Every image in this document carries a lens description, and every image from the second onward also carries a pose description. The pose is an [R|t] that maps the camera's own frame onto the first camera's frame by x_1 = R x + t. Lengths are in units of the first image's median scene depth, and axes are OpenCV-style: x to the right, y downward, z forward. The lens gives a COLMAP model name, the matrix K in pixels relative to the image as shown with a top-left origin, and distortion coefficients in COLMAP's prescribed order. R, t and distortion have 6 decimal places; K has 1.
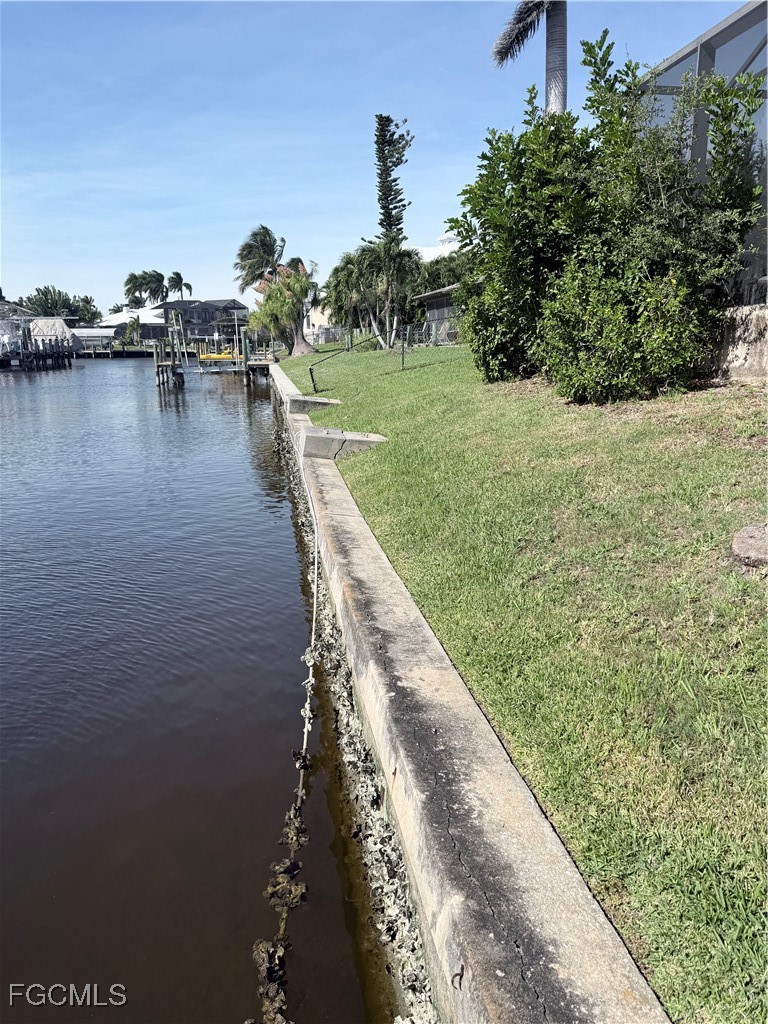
lens RADIAL K [[732.9, 0, 381.1], [0, 732.9, 516.2], [0, 0, 1]] dist [0.009561, -0.016873]
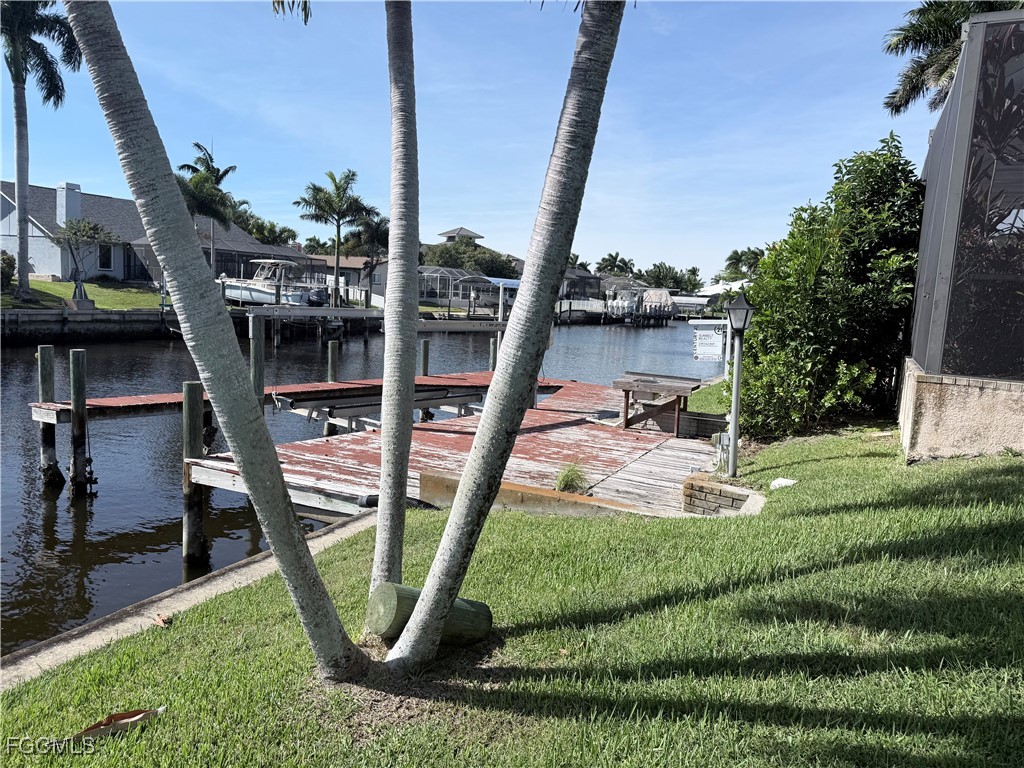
lens RADIAL K [[732.9, 0, 510.1], [0, 732.9, 385.3], [0, 0, 1]] dist [0.009561, -0.016873]
pose [[0.817328, 0.119178, -0.563712, 0.063733], [-0.190453, 0.979261, -0.069107, 0.027789], [0.543786, 0.163843, 0.823075, -0.136651]]
